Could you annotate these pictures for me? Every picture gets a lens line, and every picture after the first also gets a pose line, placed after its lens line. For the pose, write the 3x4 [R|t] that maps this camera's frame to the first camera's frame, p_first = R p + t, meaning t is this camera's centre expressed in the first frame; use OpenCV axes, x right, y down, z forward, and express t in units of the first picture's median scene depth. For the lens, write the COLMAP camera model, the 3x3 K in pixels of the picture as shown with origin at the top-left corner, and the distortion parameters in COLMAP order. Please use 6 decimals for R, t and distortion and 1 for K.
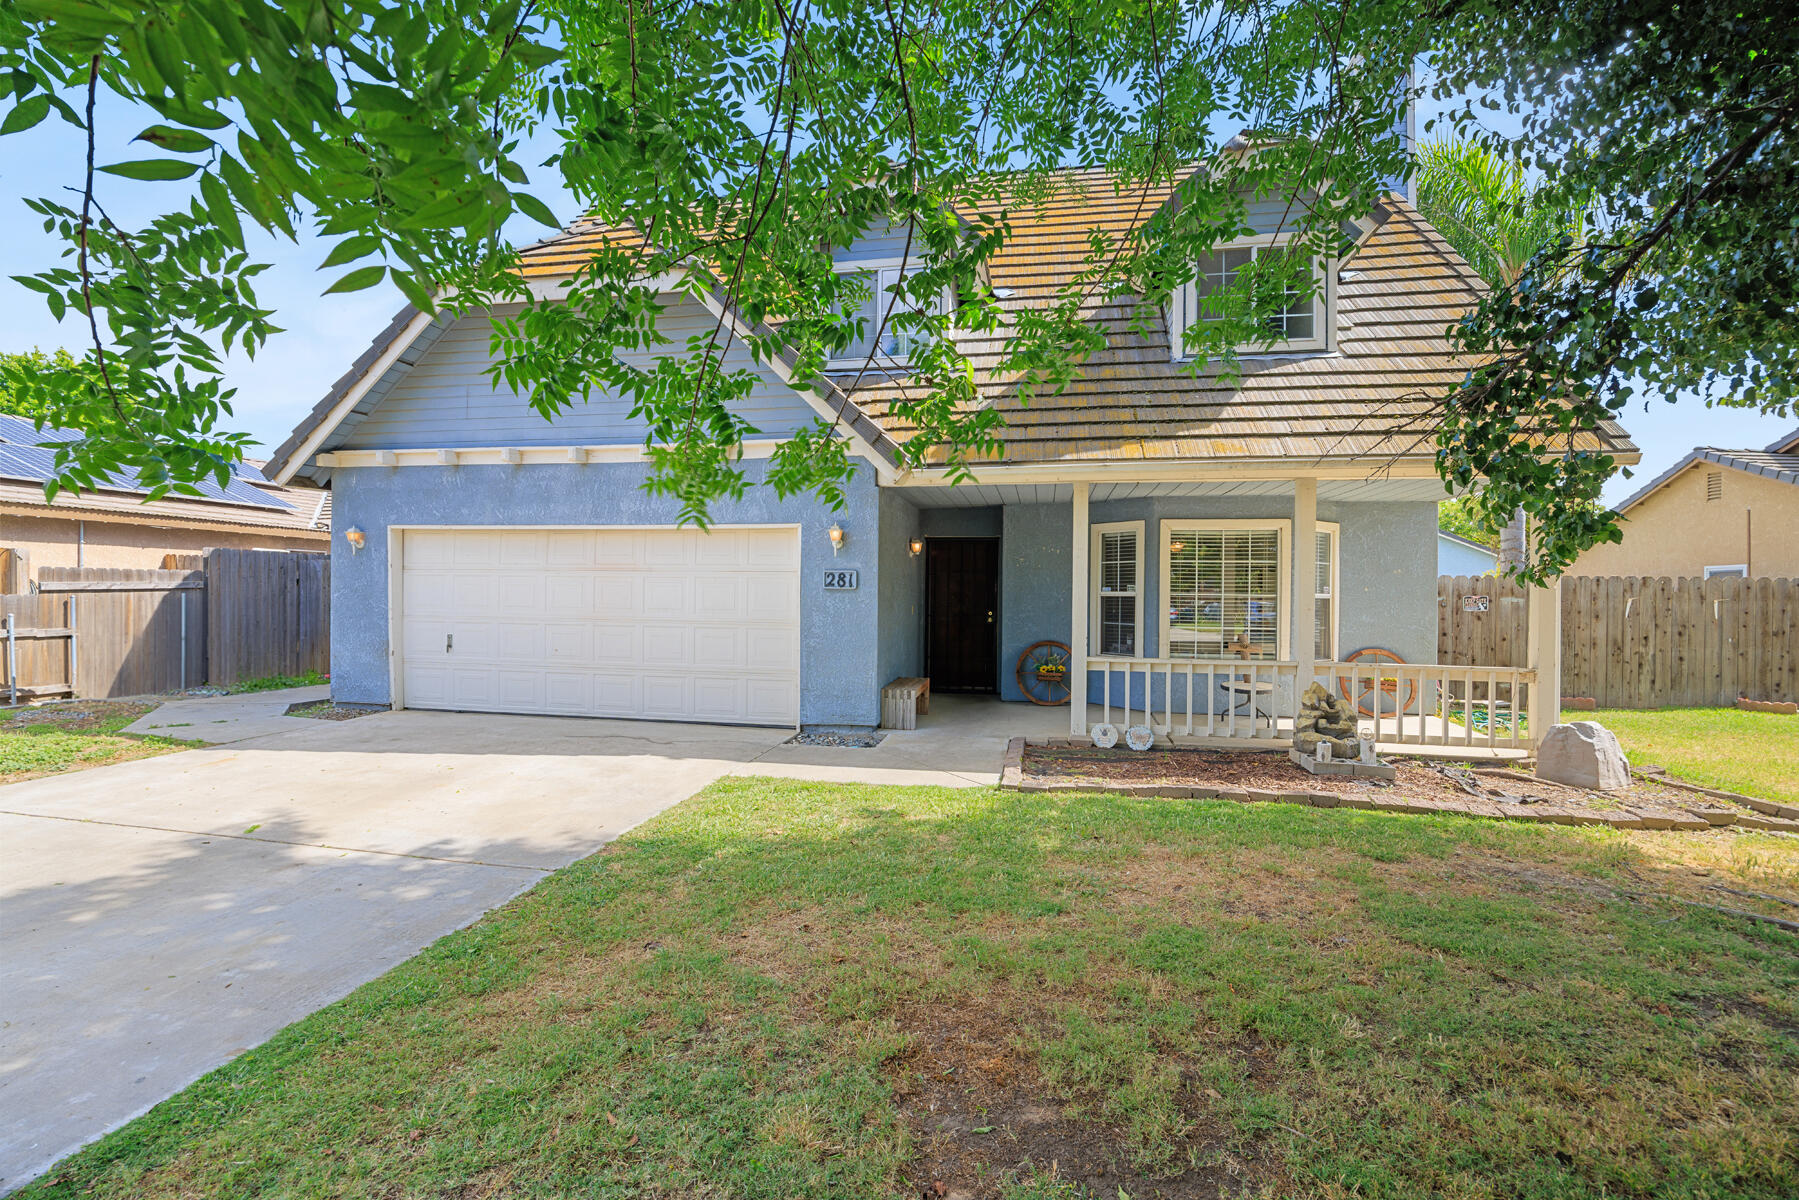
lens RADIAL K [[761.2, 0, 894.8], [0, 761.2, 595.5], [0, 0, 1]] dist [-0.013464, 0.000590]
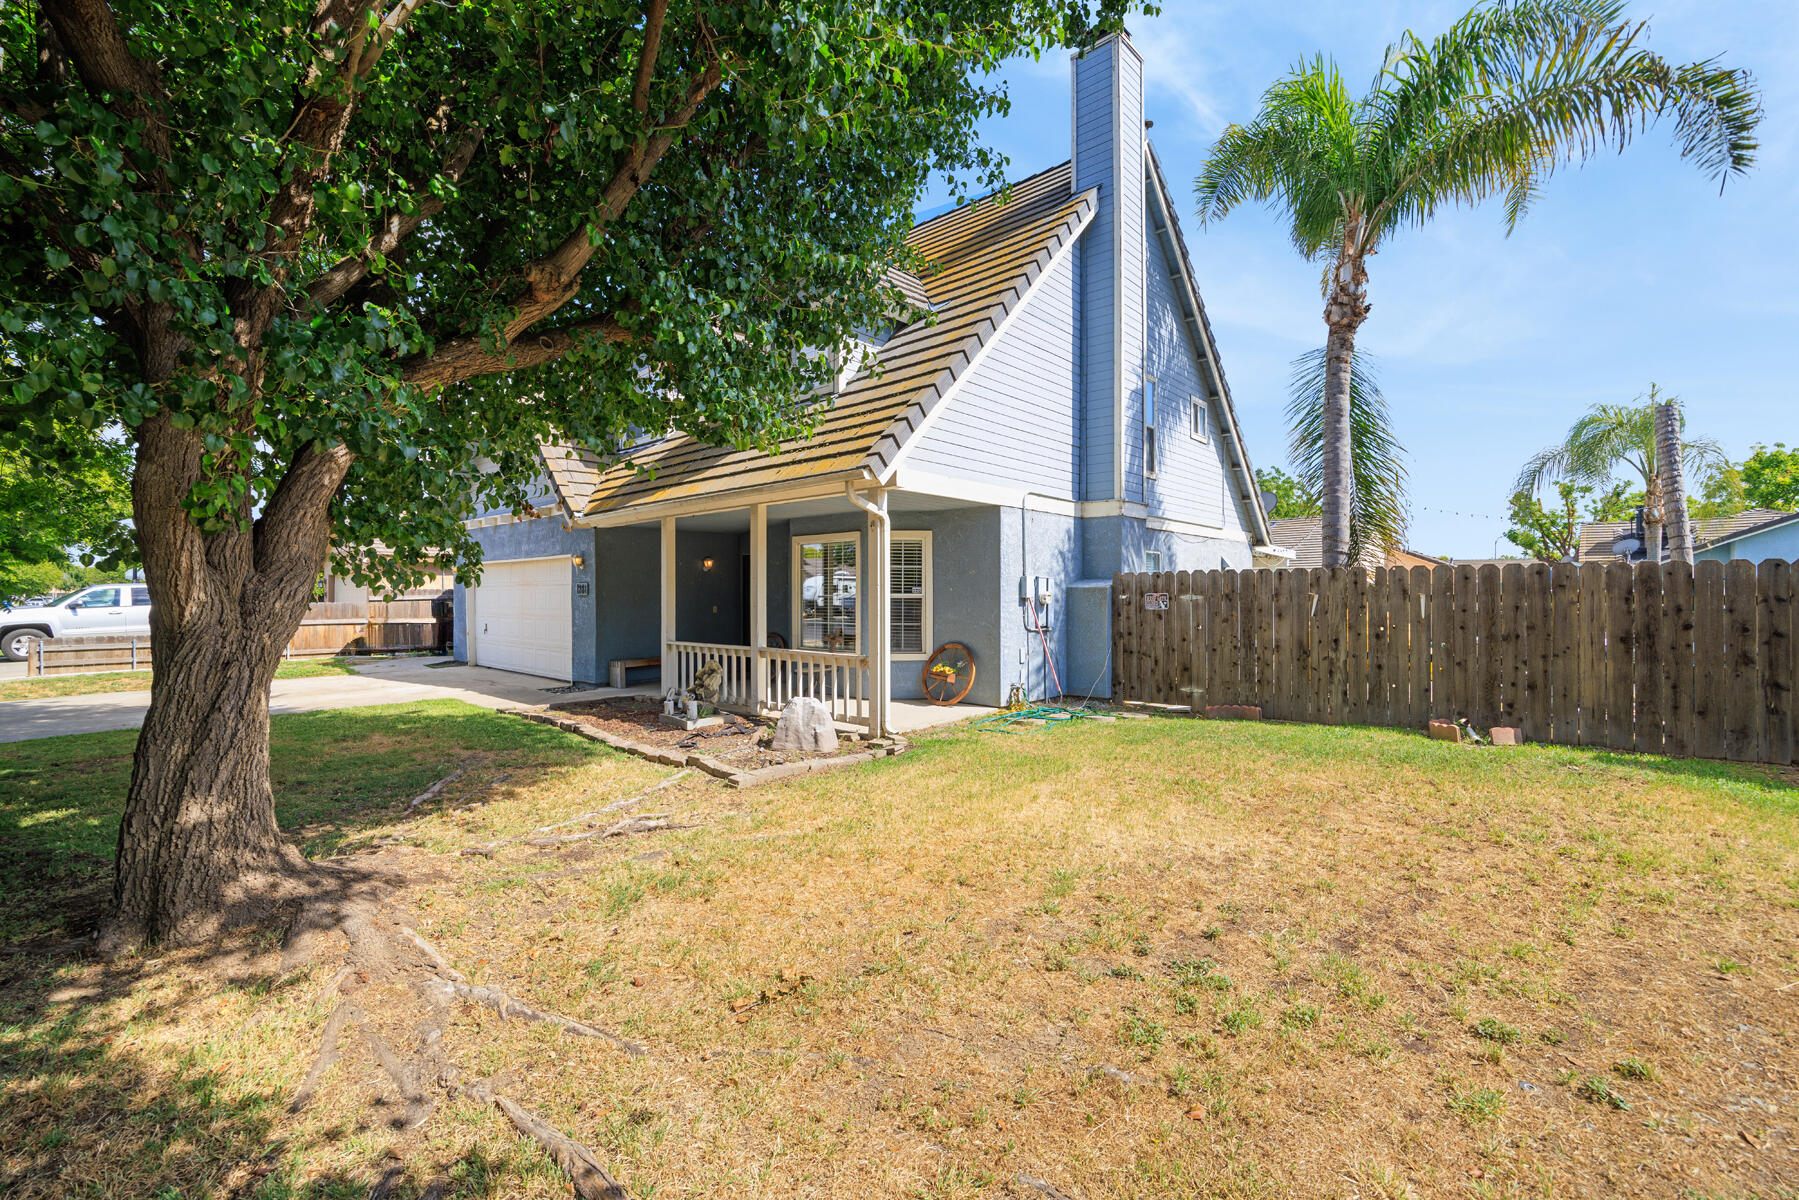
lens RADIAL K [[761.2, 0, 914.2], [0, 761.2, 600.0], [0, 0, 1]] dist [-0.013464, 0.000590]
pose [[0.854297, -0.009160, -0.519704, 1.340617], [0.009713, 0.999951, -0.001658, 0.009319], [0.519694, -0.003632, 0.854345, 0.026943]]
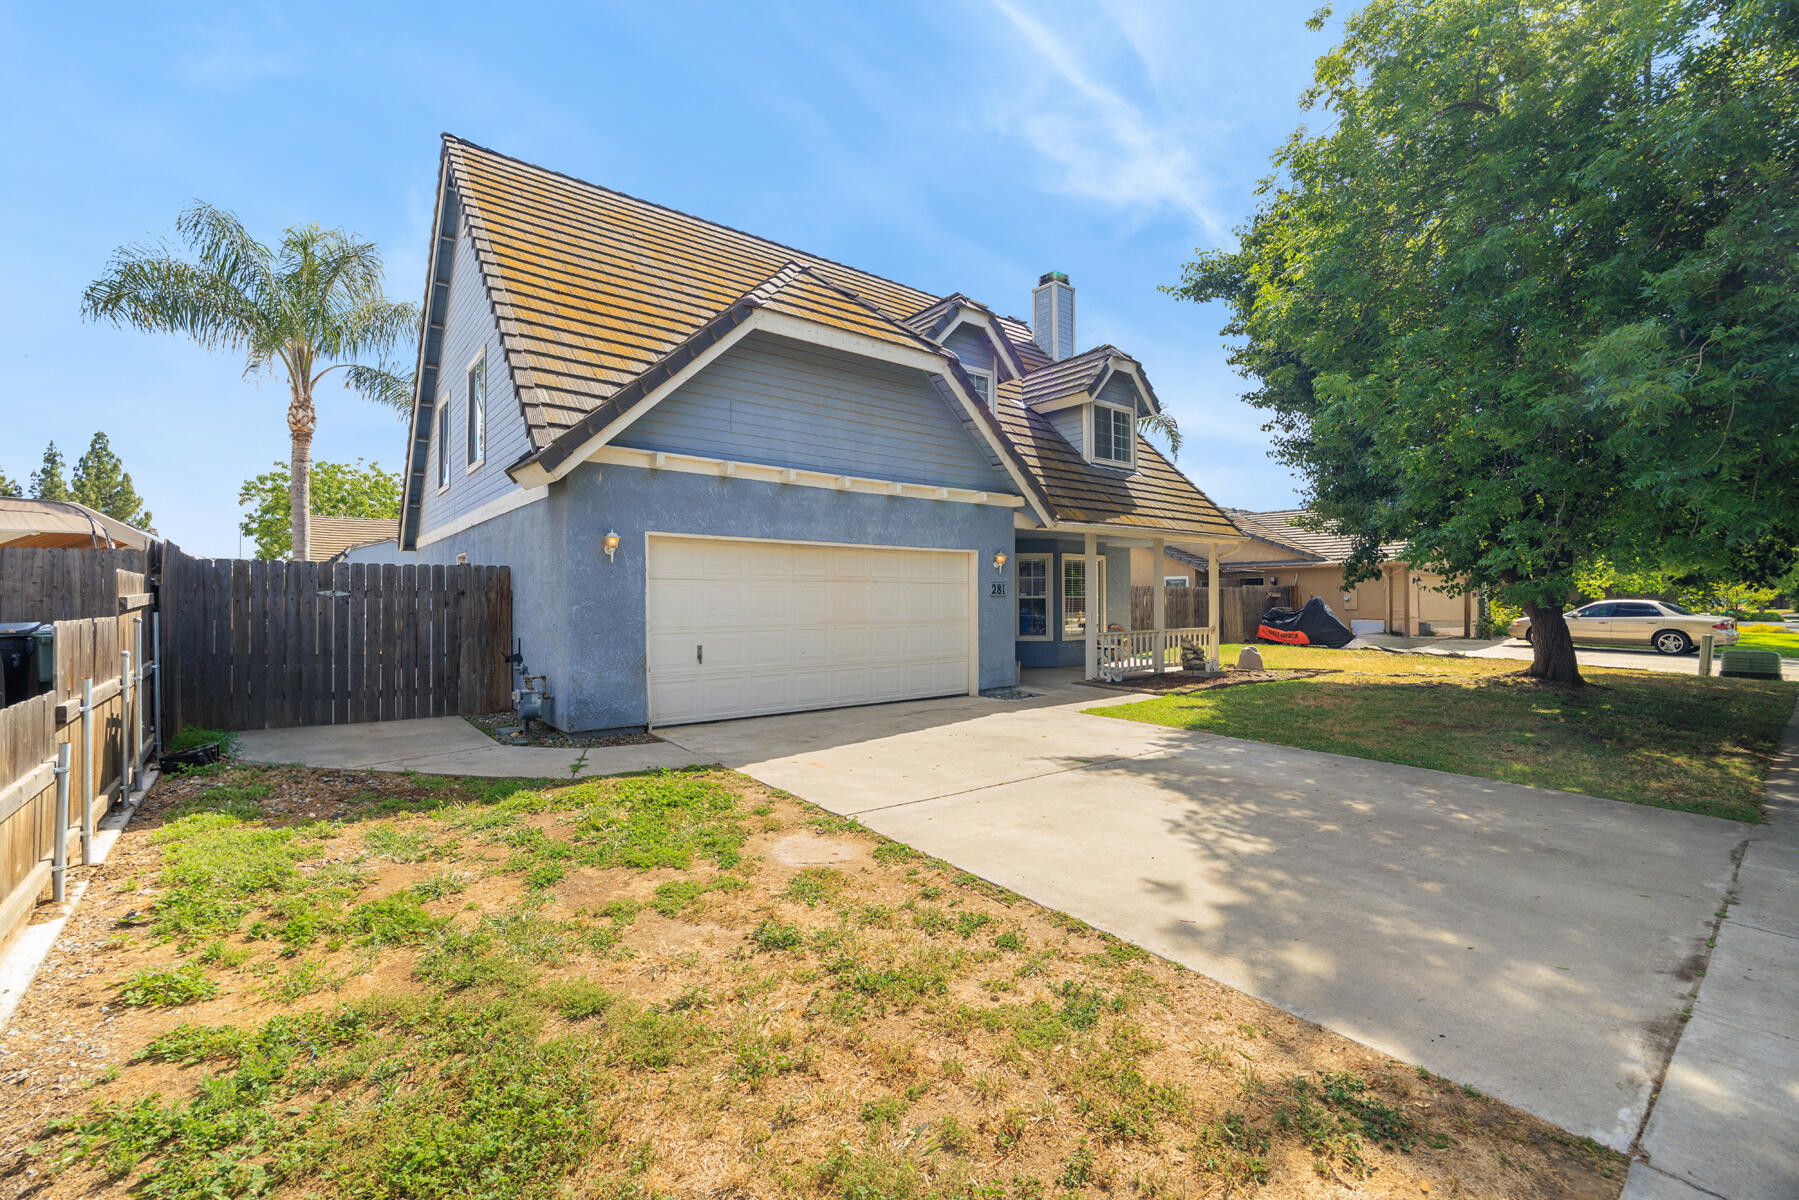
lens RADIAL K [[761.2, 0, 902.6], [0, 761.2, 600.9], [0, 0, 1]] dist [-0.013464, 0.000590]
pose [[0.659767, -0.014207, 0.751336, -1.292506], [0.013138, 0.999887, 0.007370, -0.011157], [-0.751356, 0.005009, 0.659879, 0.161837]]
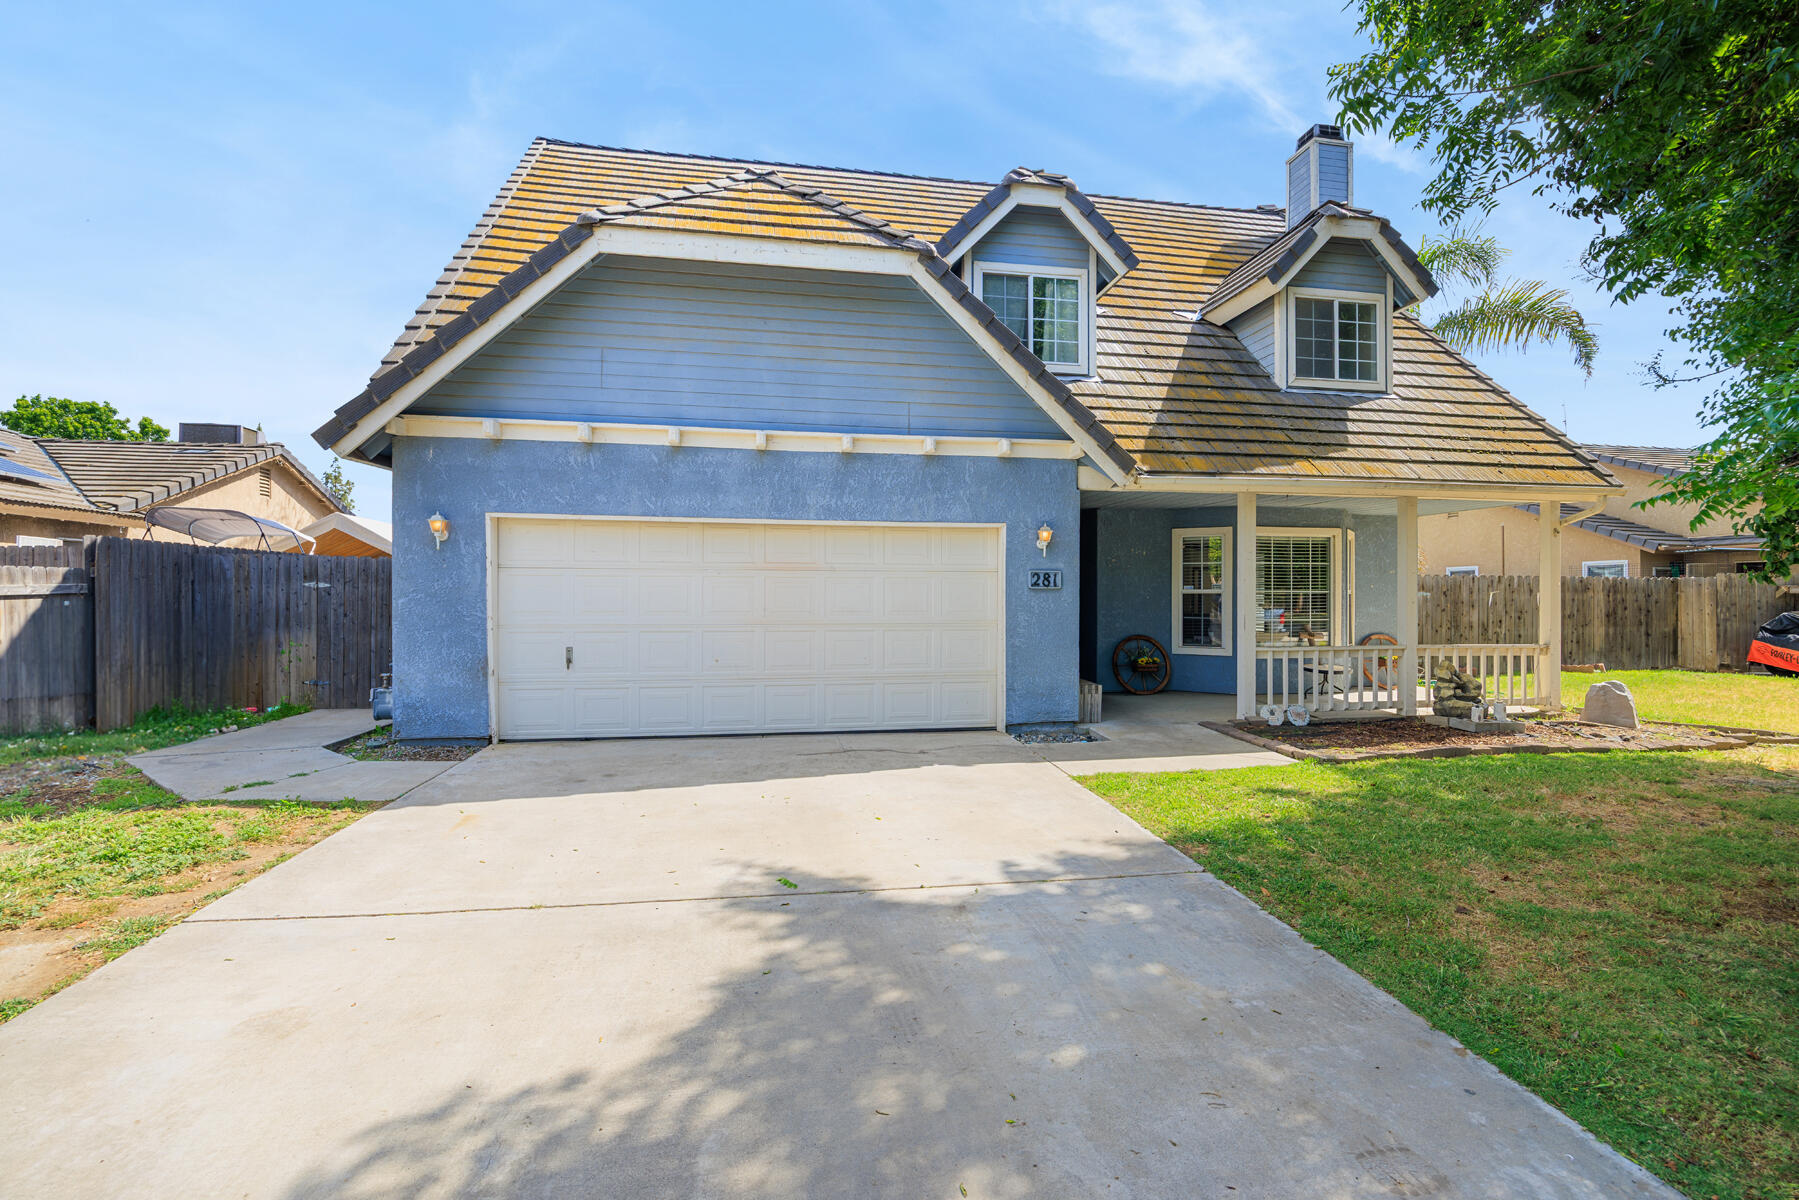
lens RADIAL K [[761.2, 0, 958.5], [0, 761.2, 600.3], [0, 0, 1]] dist [-0.013464, 0.000590]
pose [[0.939370, -0.011390, 0.342717, -0.526657], [0.008658, 0.999917, 0.009500, -0.003519], [-0.342797, -0.005956, 0.939391, 0.081769]]
